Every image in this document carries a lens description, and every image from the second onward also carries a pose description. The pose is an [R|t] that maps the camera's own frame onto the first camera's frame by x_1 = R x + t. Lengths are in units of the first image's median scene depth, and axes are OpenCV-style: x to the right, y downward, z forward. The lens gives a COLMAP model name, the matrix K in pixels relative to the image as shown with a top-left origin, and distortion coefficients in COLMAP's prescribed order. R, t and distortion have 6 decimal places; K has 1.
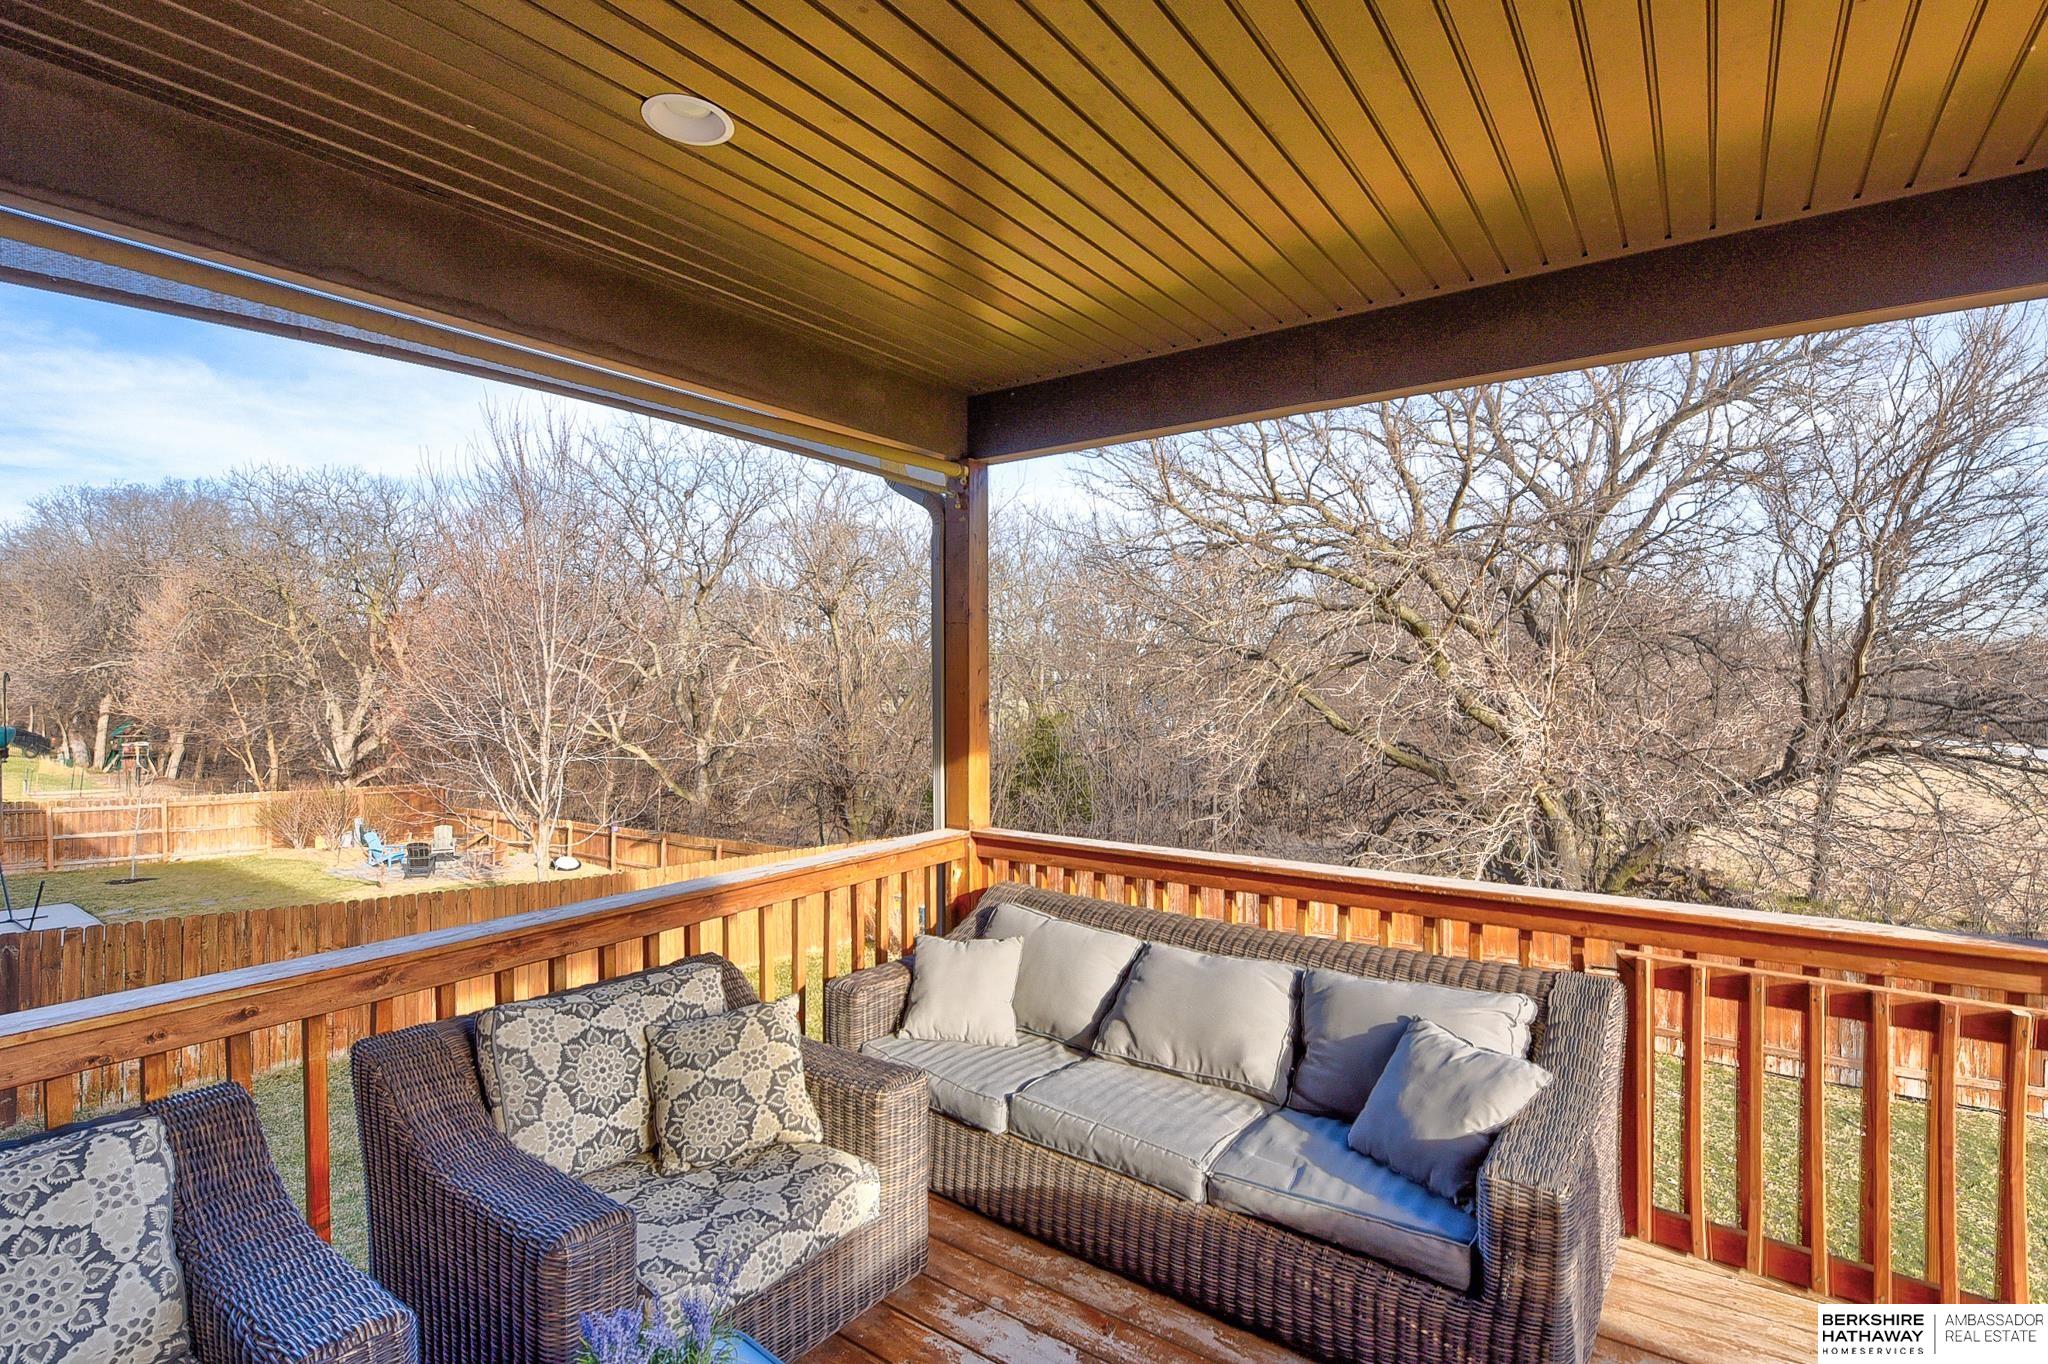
lens RADIAL K [[865.0, 0, 1119.2], [0, 865.0, 678.2], [0, 0, 1]] dist [-0.001288, -0.009464]
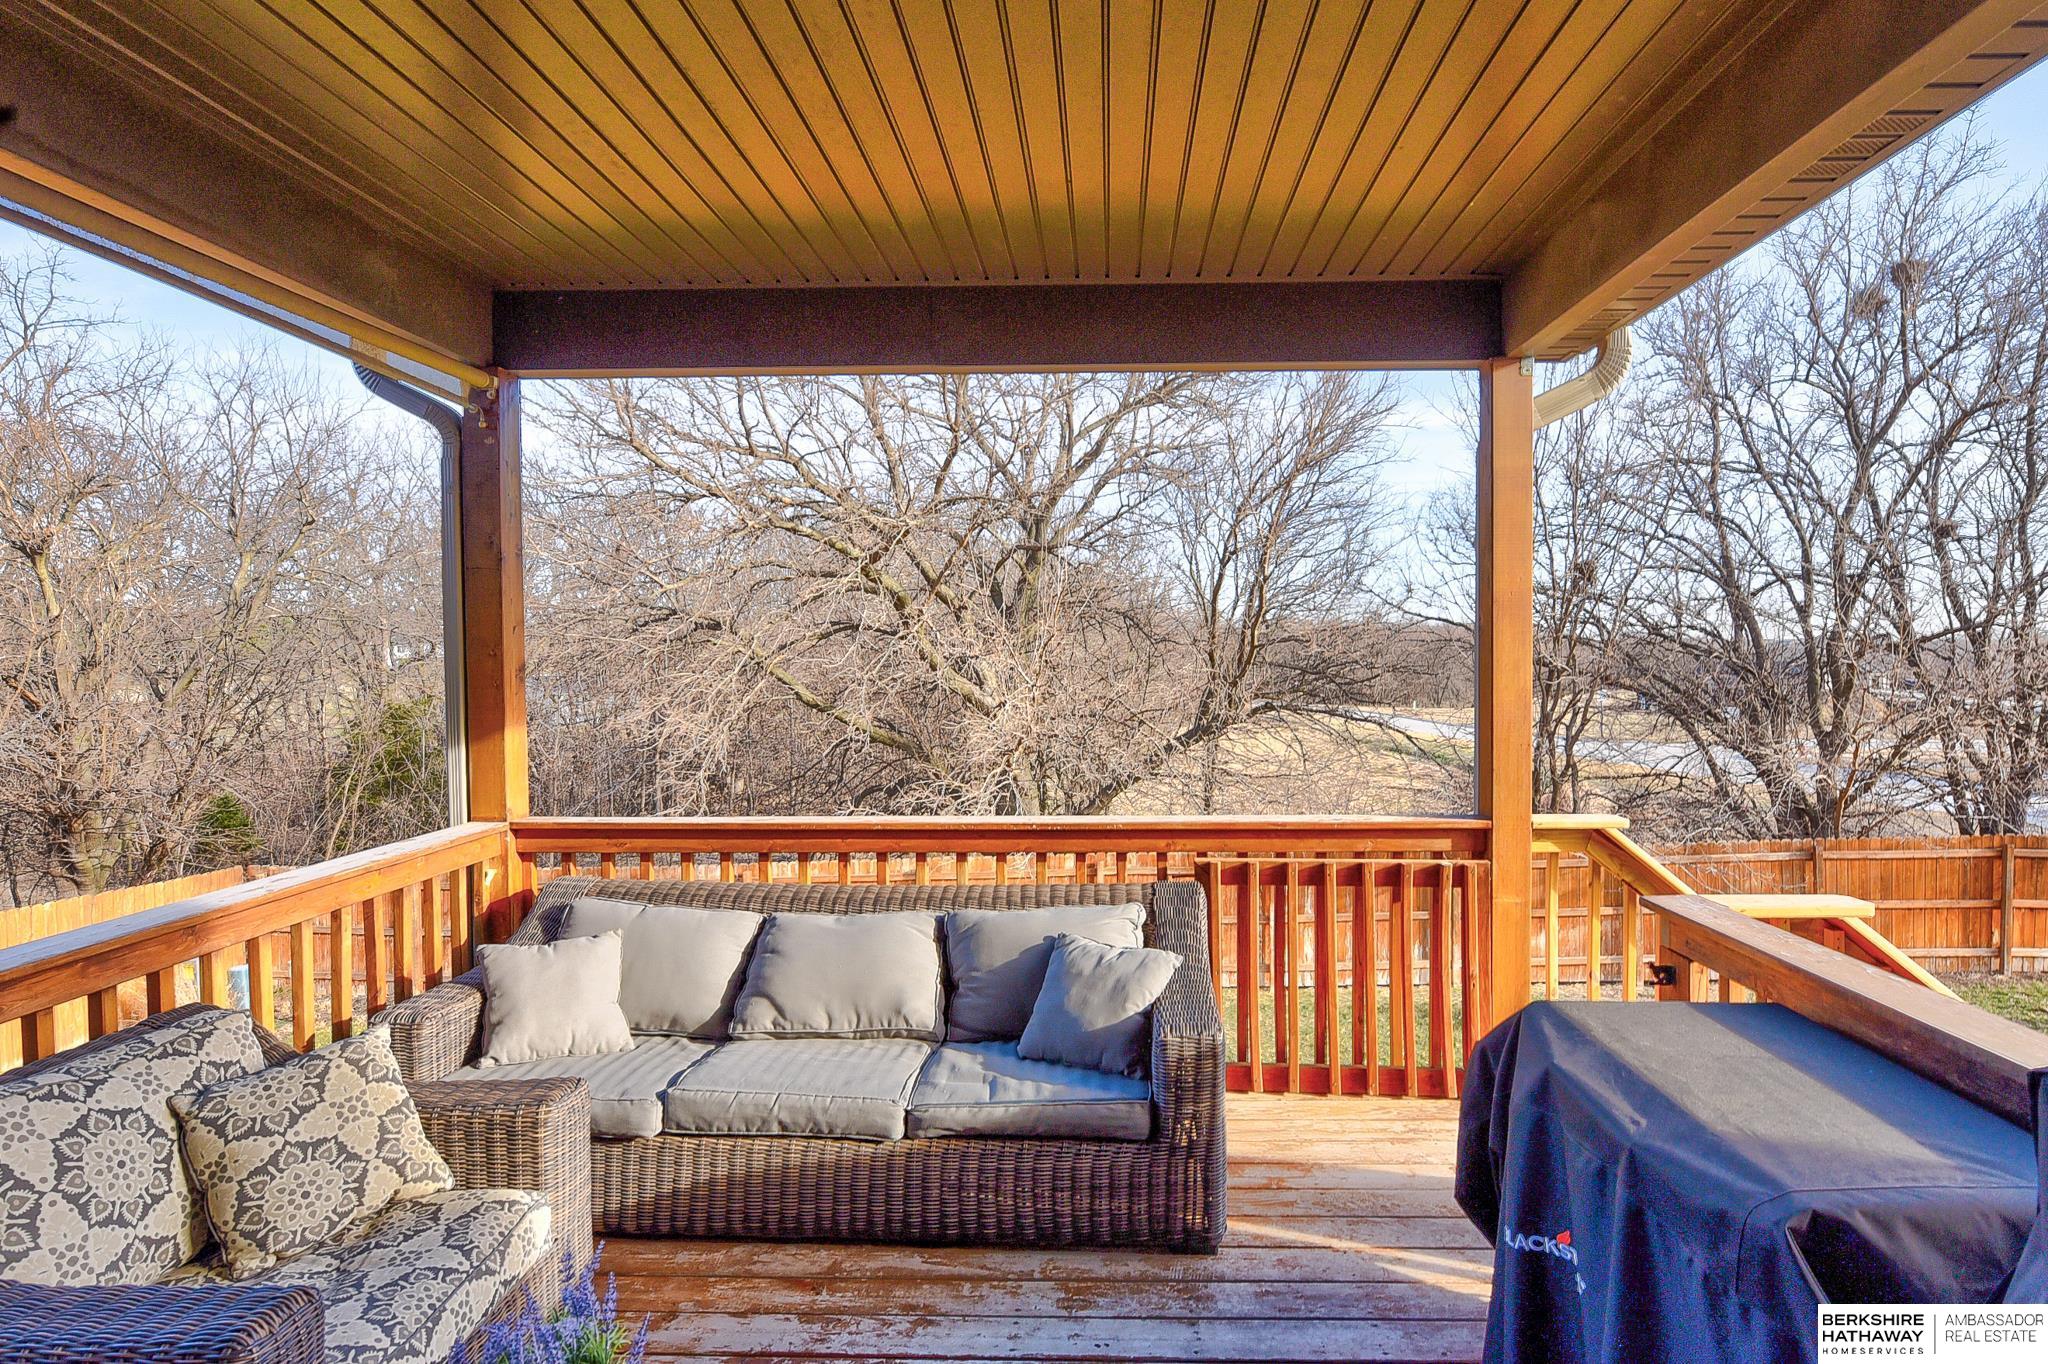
lens RADIAL K [[955.3, 0, 1032.3], [0, 955.3, 661.4], [0, 0, 1]] dist [-0.007479, -0.001435]
pose [[0.869311, -0.007087, 0.494215, -0.298889], [0.003389, 0.999959, 0.008379, 0.028921], [-0.494254, -0.005609, 0.869299, -0.053308]]
